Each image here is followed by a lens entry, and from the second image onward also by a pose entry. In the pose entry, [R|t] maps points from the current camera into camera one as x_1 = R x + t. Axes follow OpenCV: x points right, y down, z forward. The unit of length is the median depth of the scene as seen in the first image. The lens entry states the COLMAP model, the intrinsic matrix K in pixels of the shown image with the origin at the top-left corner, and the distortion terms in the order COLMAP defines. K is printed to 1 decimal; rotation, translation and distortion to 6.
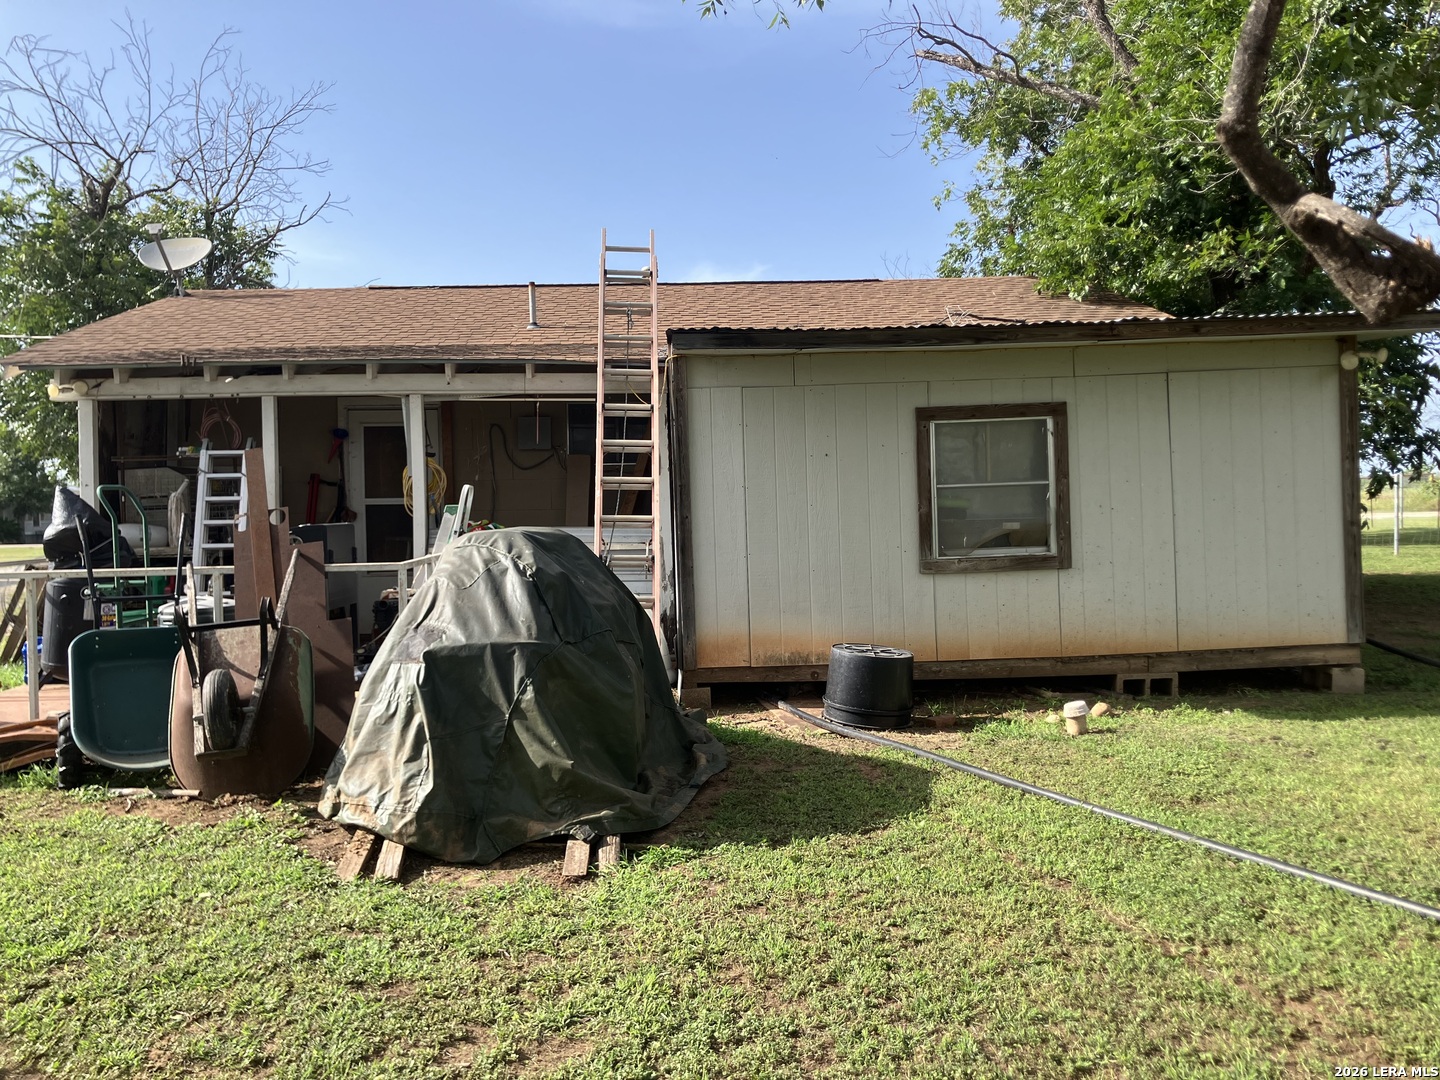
lens RADIAL K [[1199.3, 0, 710.0], [0, 1199.3, 508.0], [0, 0, 1]] dist [0.024701, -0.017416]
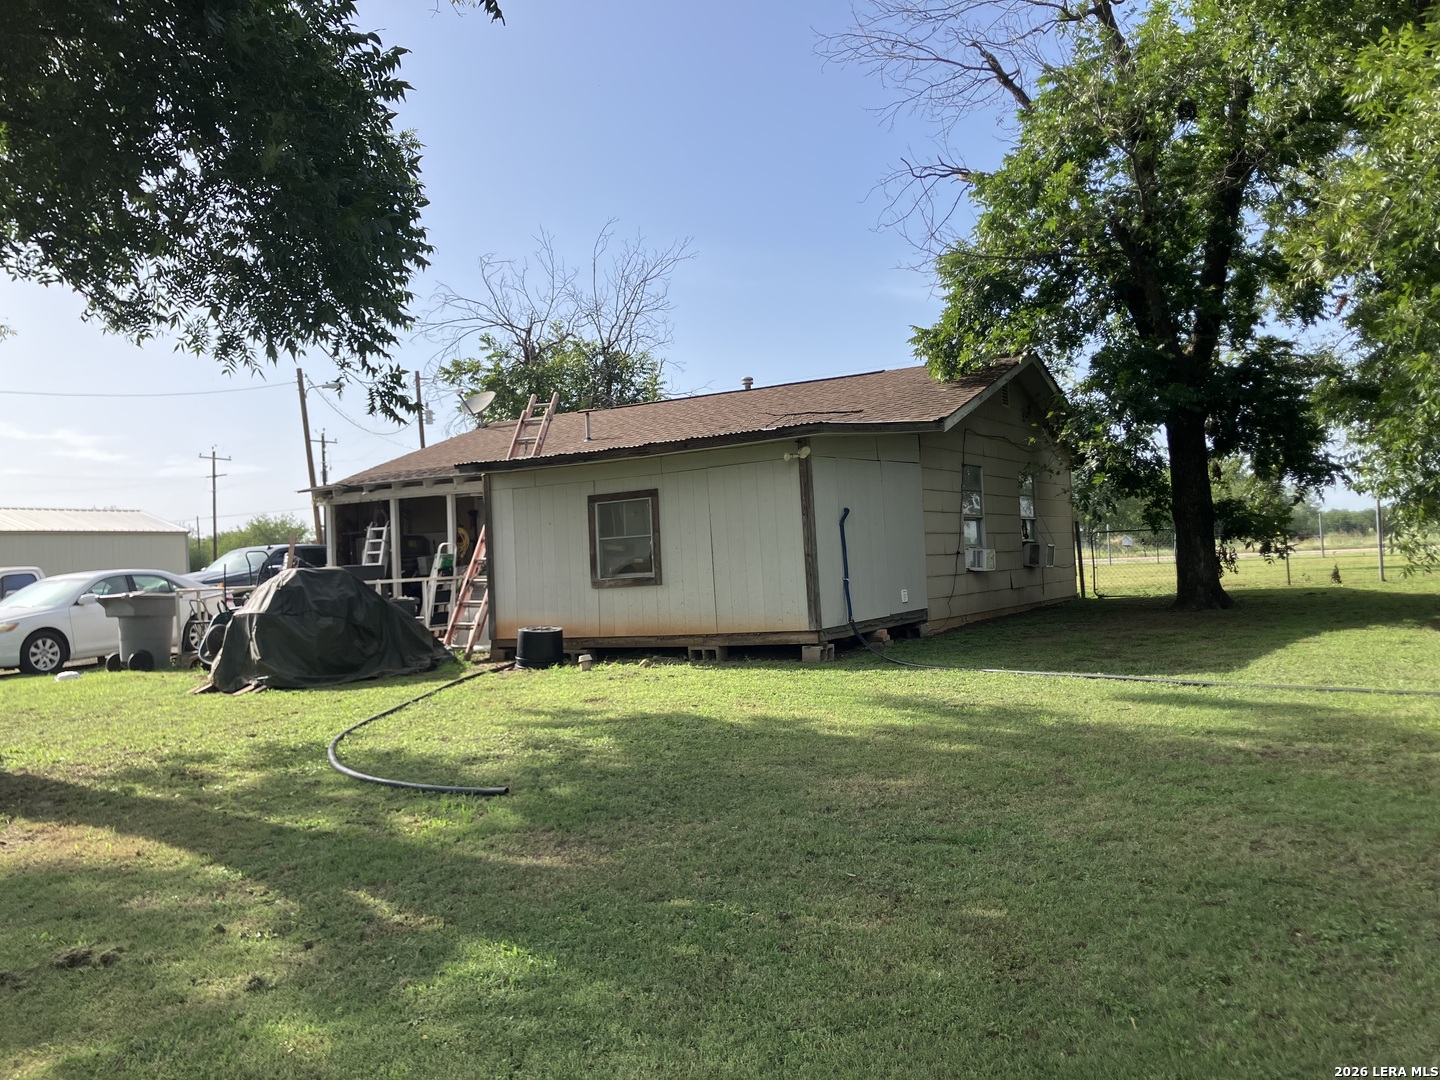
lens RADIAL K [[1199.3, 0, 720.8], [0, 1199.3, 543.3], [0, 0, 1]] dist [0.024701, -0.017416]
pose [[0.842786, -0.024709, -0.537681, 1.293041], [0.026833, 0.999632, -0.003879, -0.000148], [0.537580, -0.011159, 0.843139, -0.403157]]
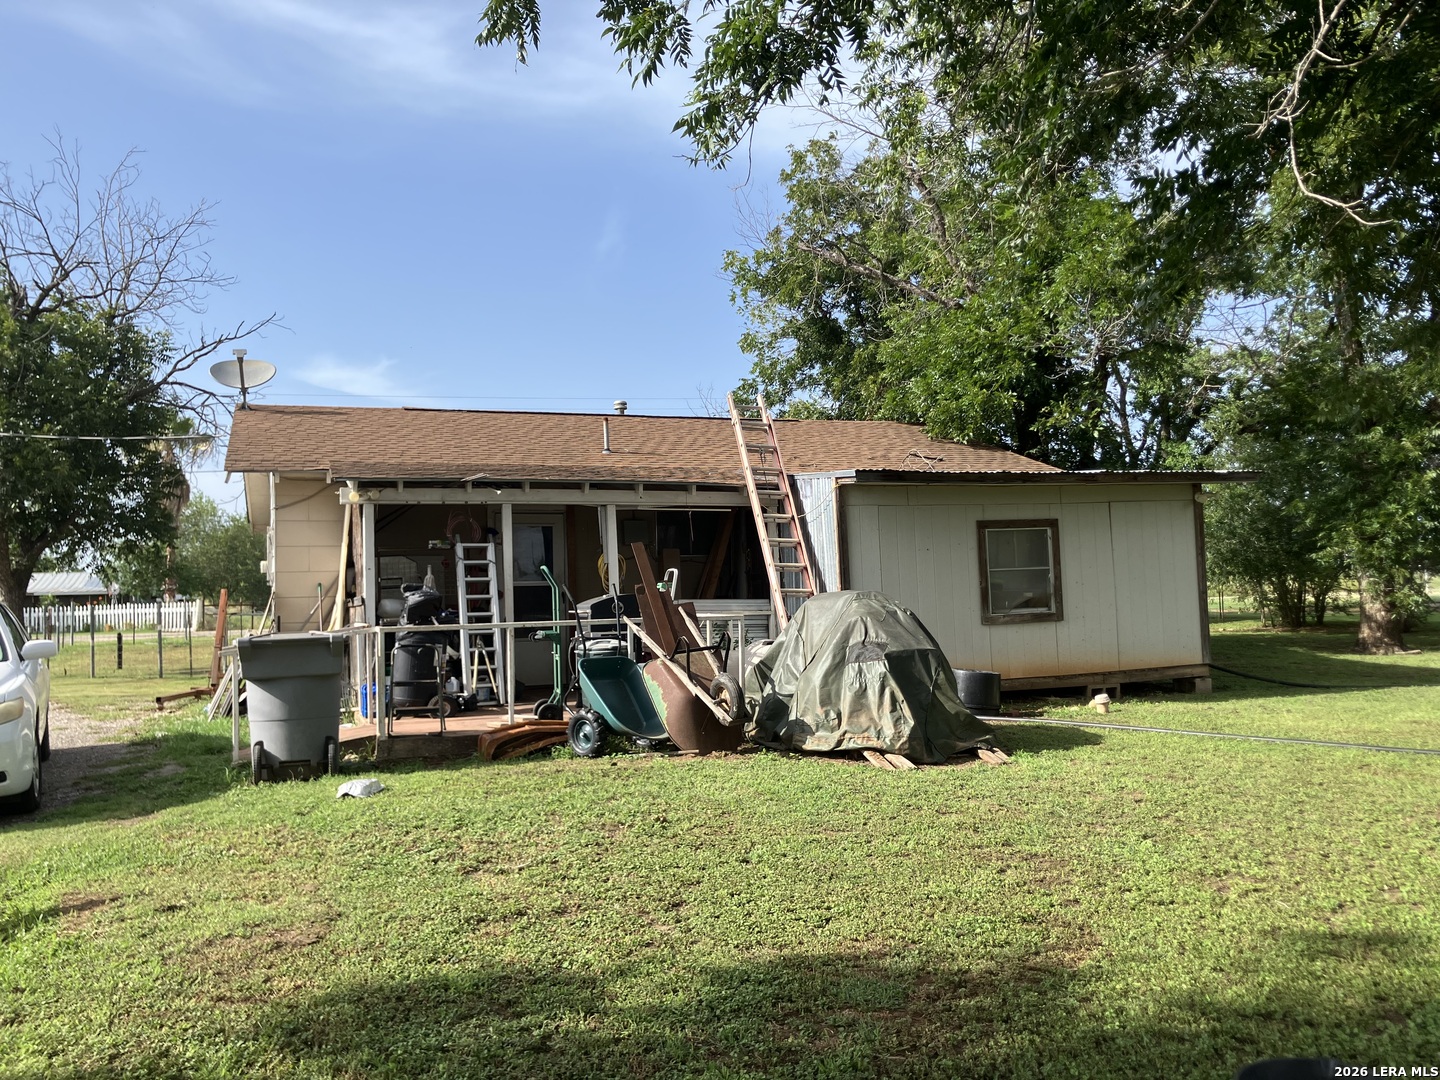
lens RADIAL K [[1199.3, 0, 720.7], [0, 1199.3, 538.0], [0, 0, 1]] dist [0.024701, -0.017416]
pose [[0.951575, 0.011542, 0.307199, -0.640779], [0.006535, 0.998310, -0.057750, 0.029093], [-0.307346, 0.056961, 0.949892, -0.410509]]
